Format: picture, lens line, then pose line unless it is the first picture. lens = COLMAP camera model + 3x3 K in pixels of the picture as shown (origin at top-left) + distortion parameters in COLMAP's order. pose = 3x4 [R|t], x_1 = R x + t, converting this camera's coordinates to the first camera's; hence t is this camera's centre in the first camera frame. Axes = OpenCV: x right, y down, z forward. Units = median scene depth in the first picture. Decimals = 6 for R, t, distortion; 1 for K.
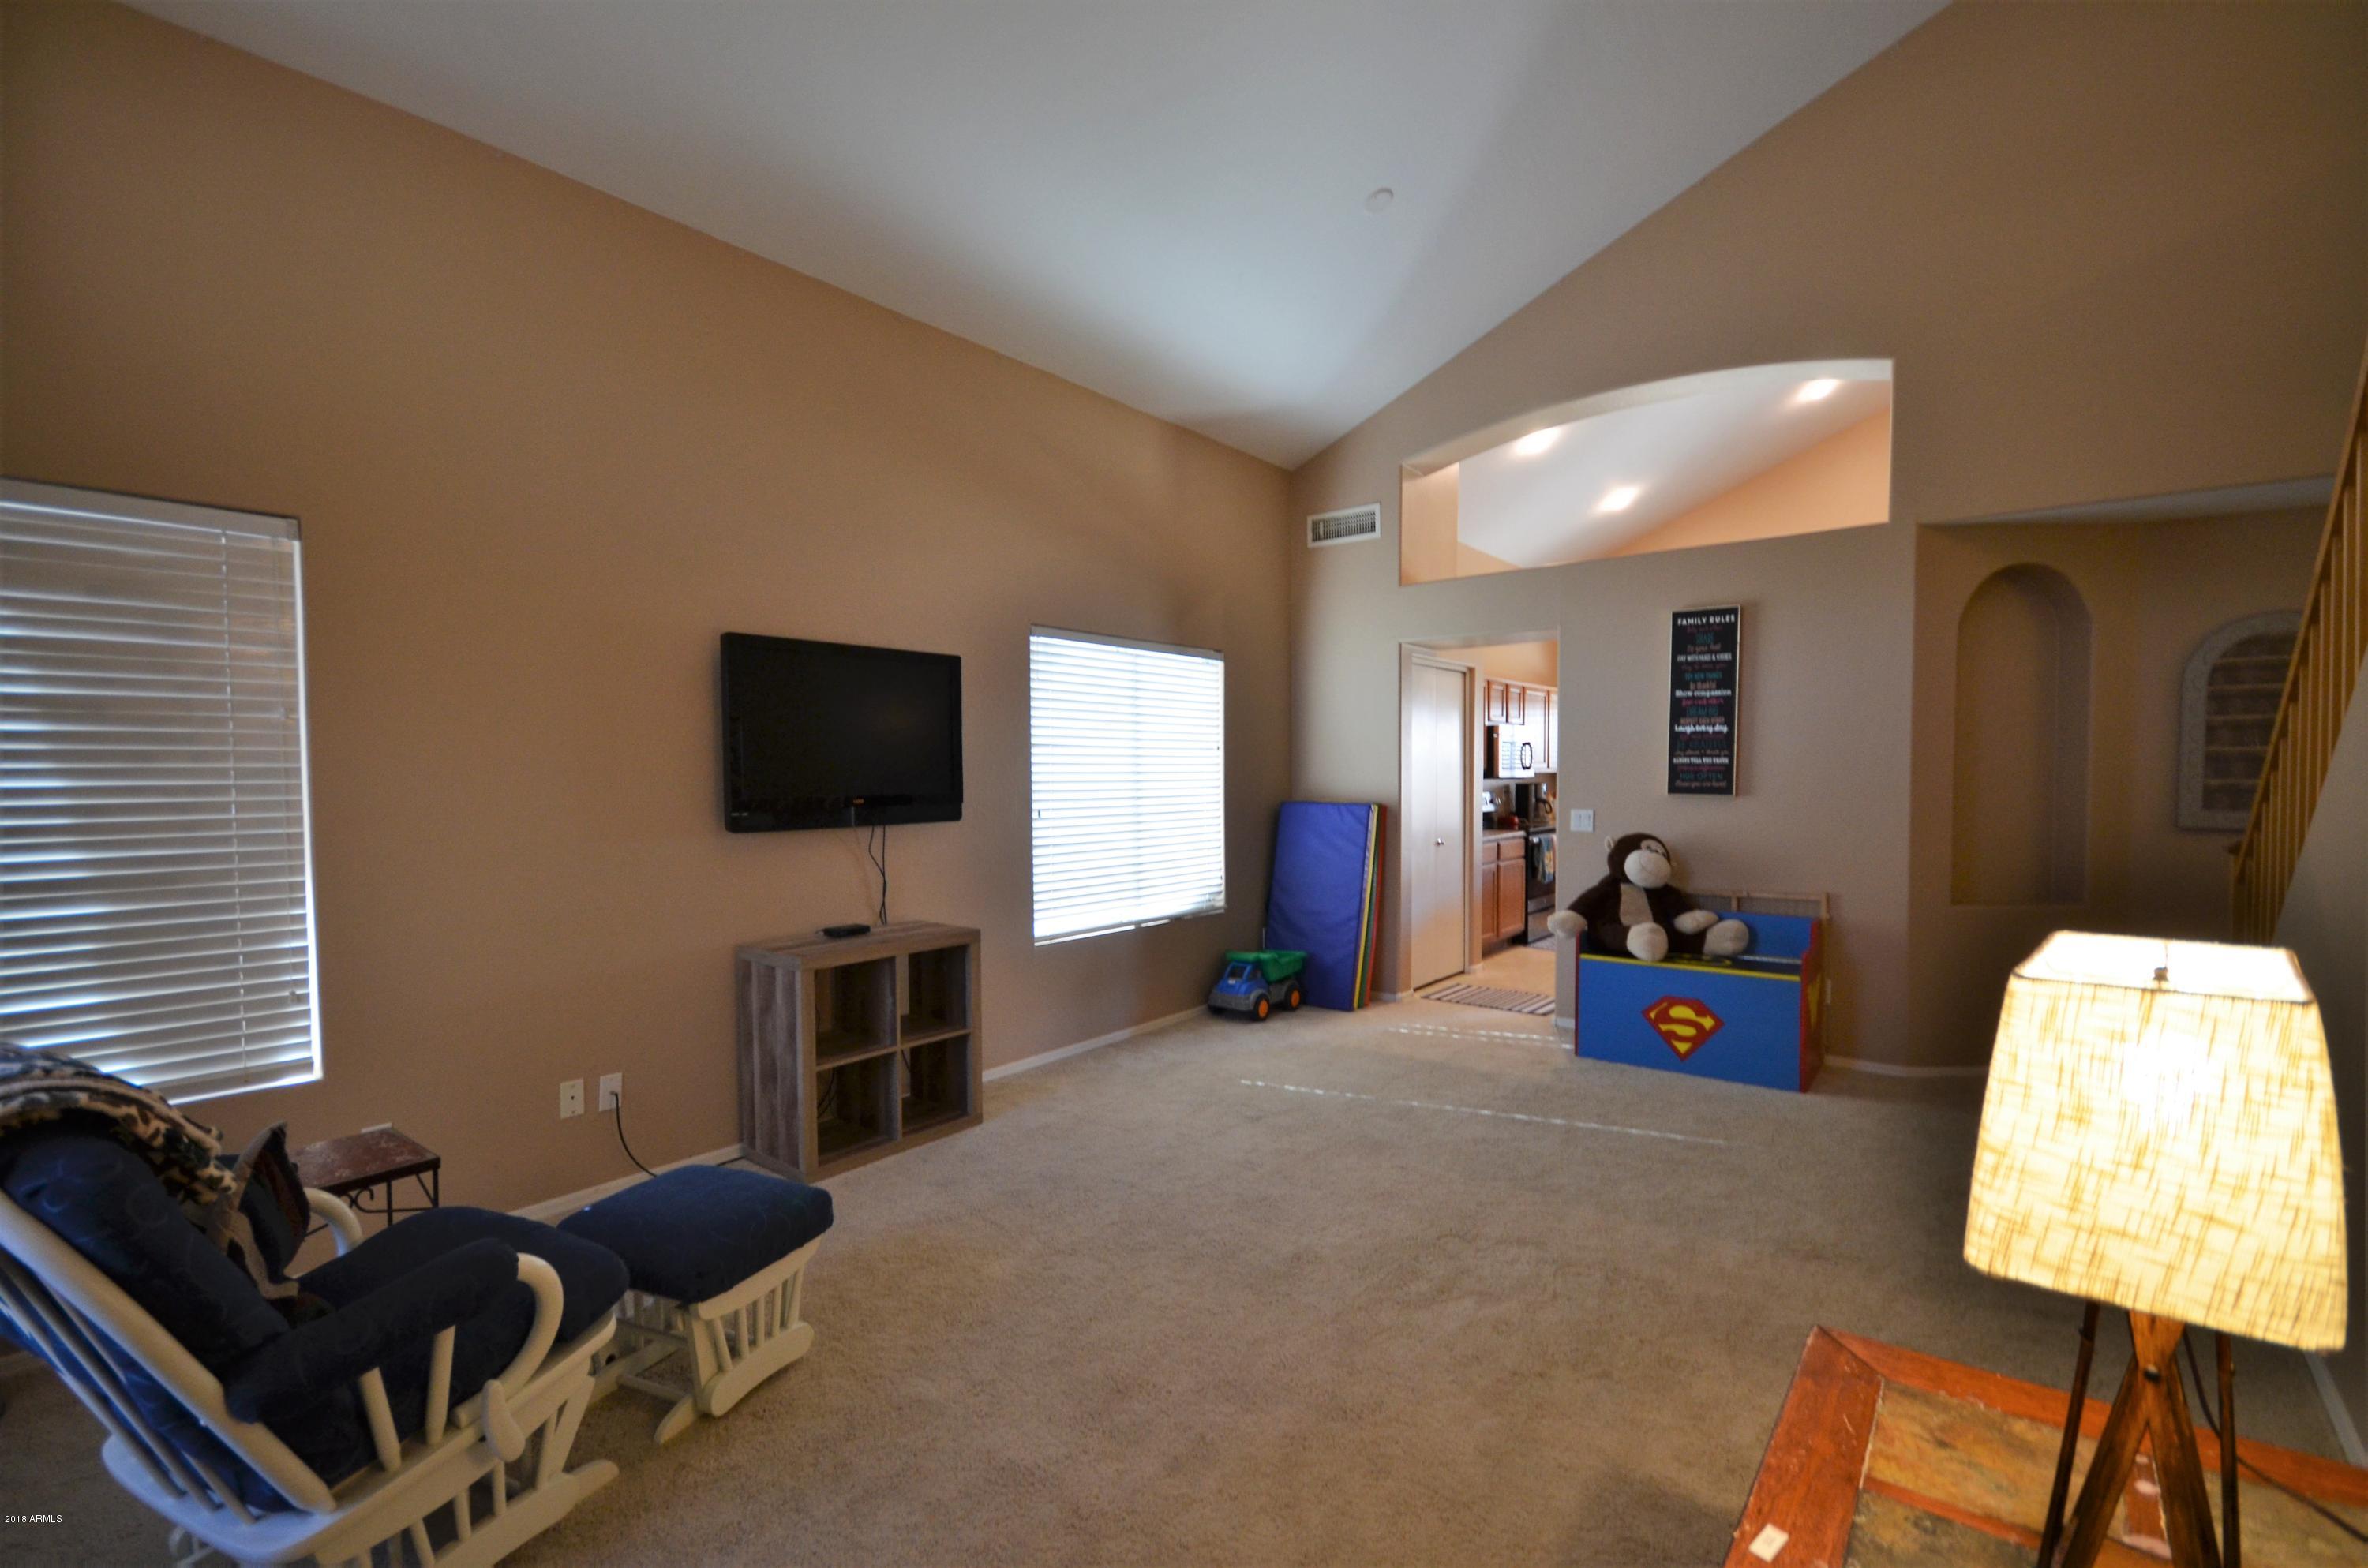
lens RADIAL K [[1028.4, 0, 1195.9], [0, 1028.4, 810.8], [0, 0, 1]] dist [0.001087, -0.006226]
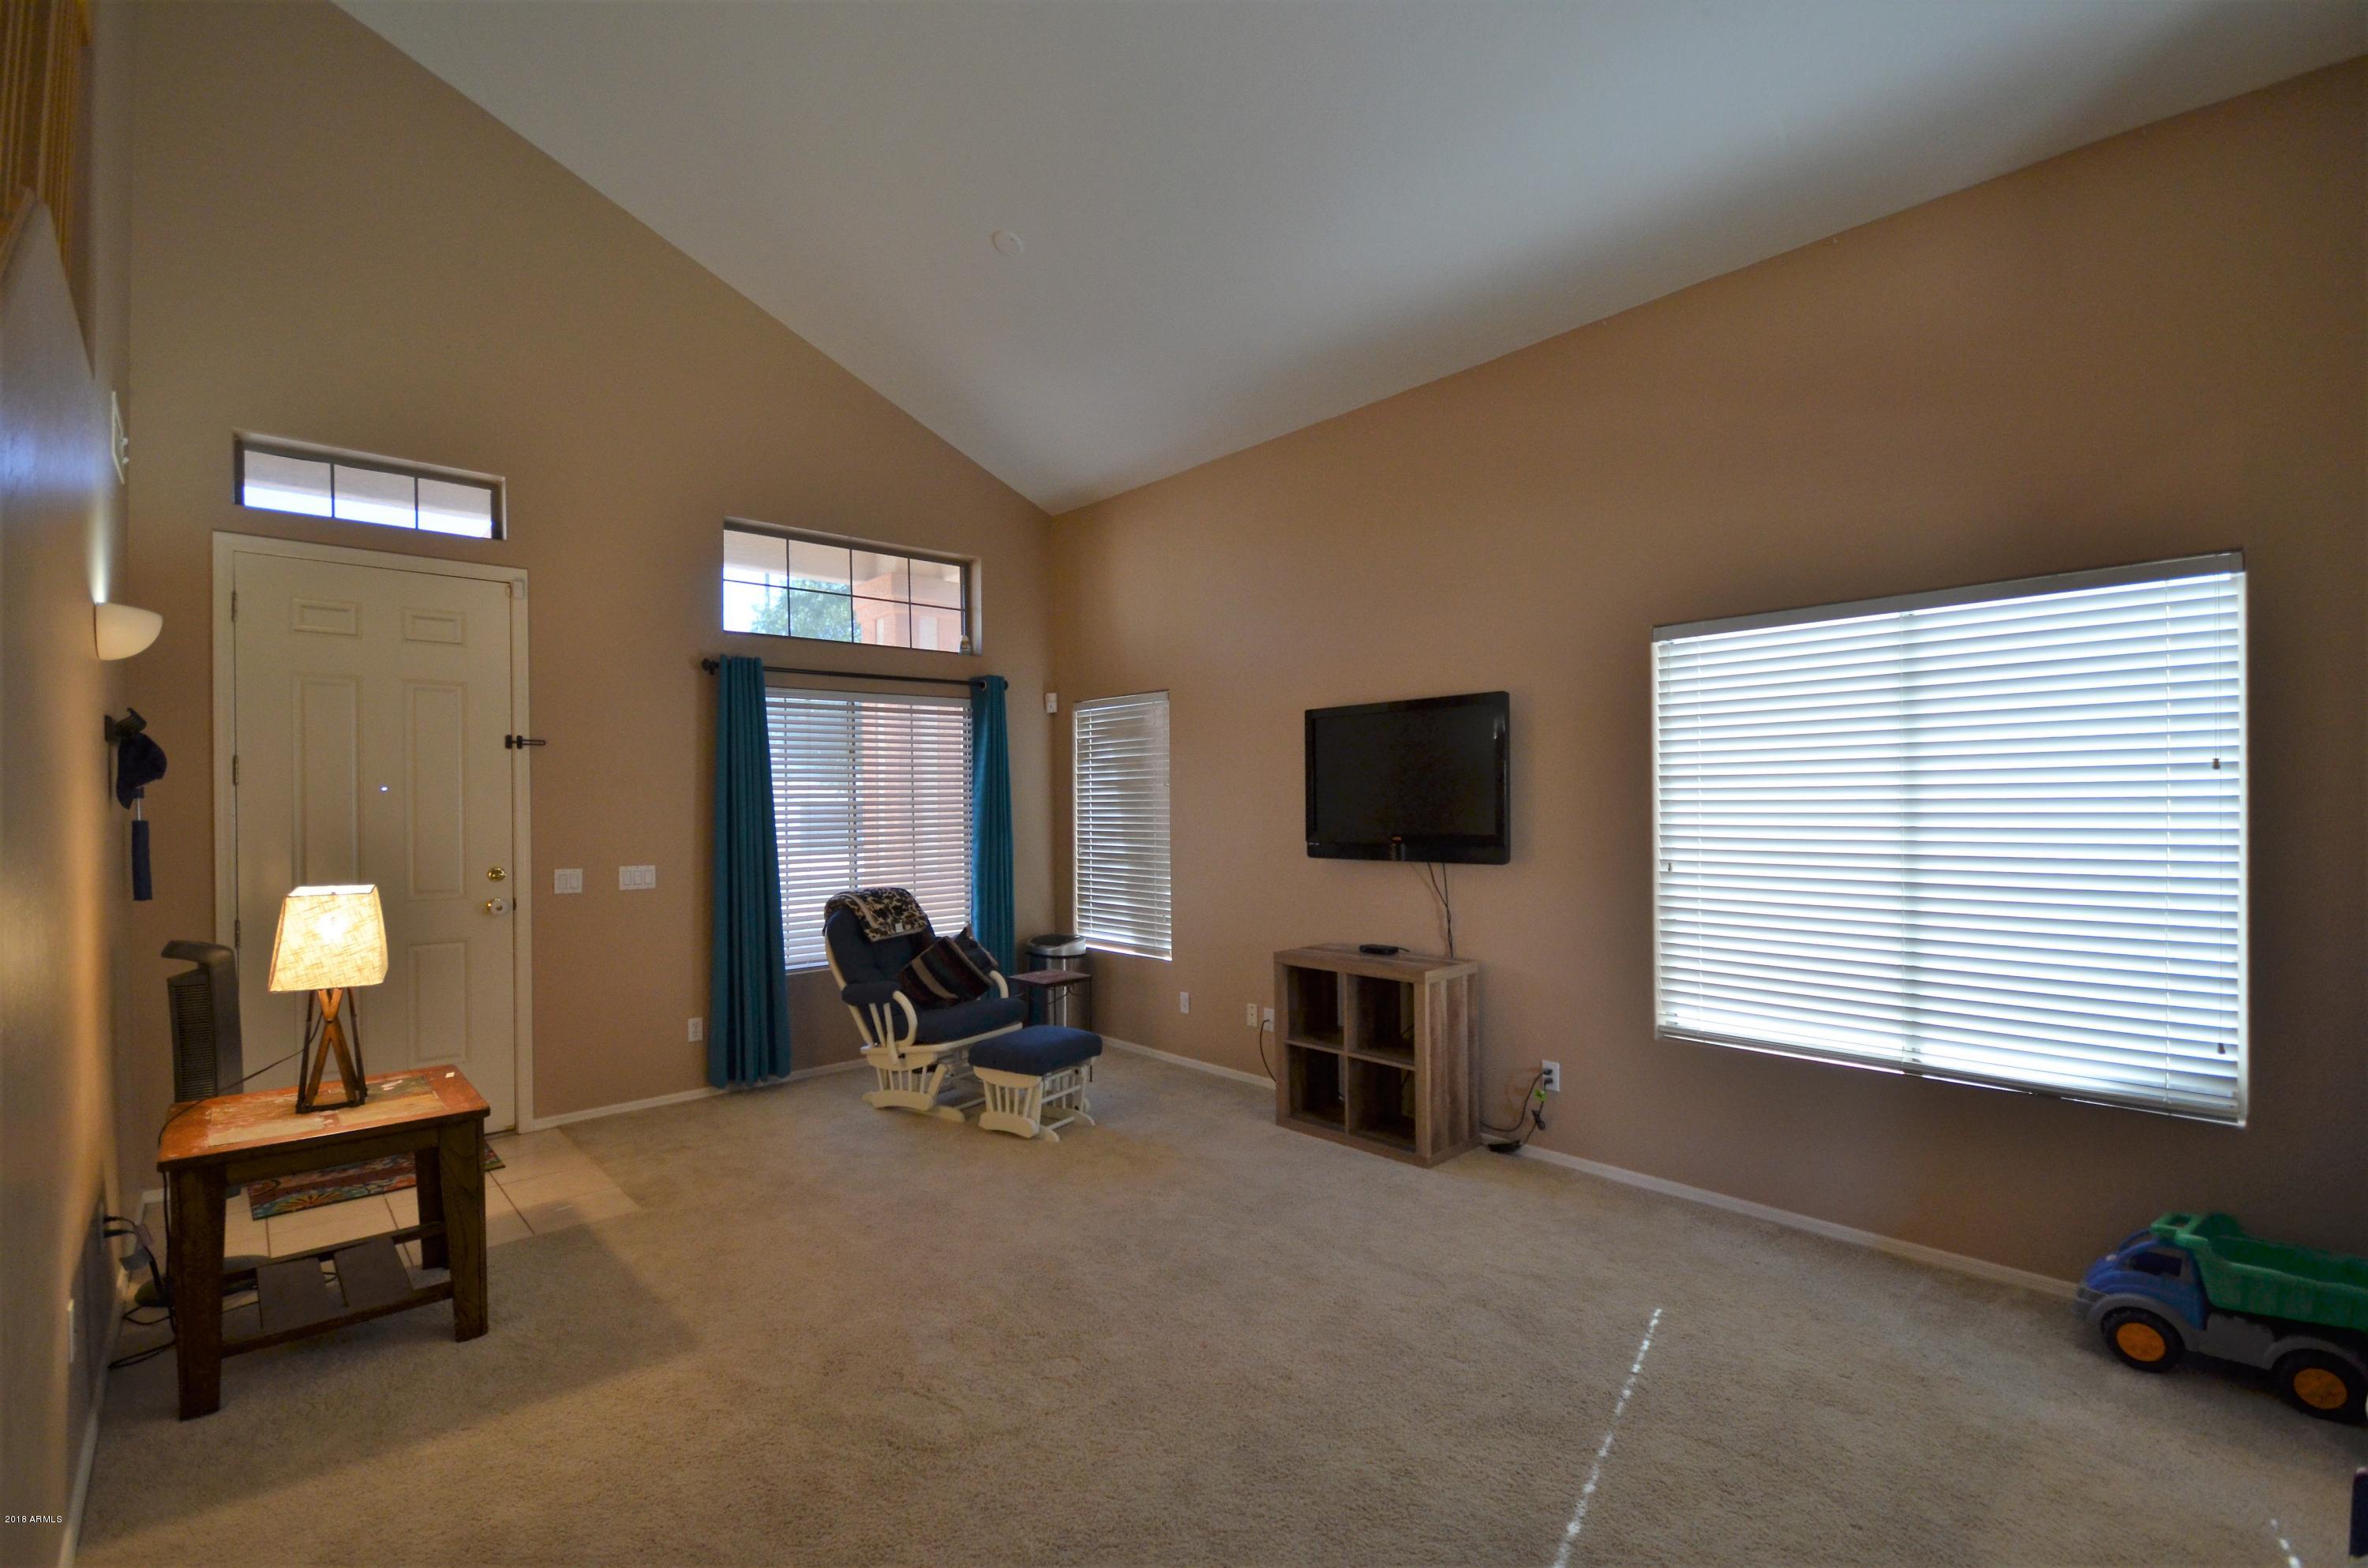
lens RADIAL K [[1028.4, 0, 1195.9], [0, 1028.4, 810.8], [0, 0, 1]] dist [0.001087, -0.006226]
pose [[-0.143214, 0.005063, -0.989679, 0.783371], [-0.036431, 0.999282, 0.010384, -0.040784], [0.989021, 0.037542, -0.142926, 0.894463]]
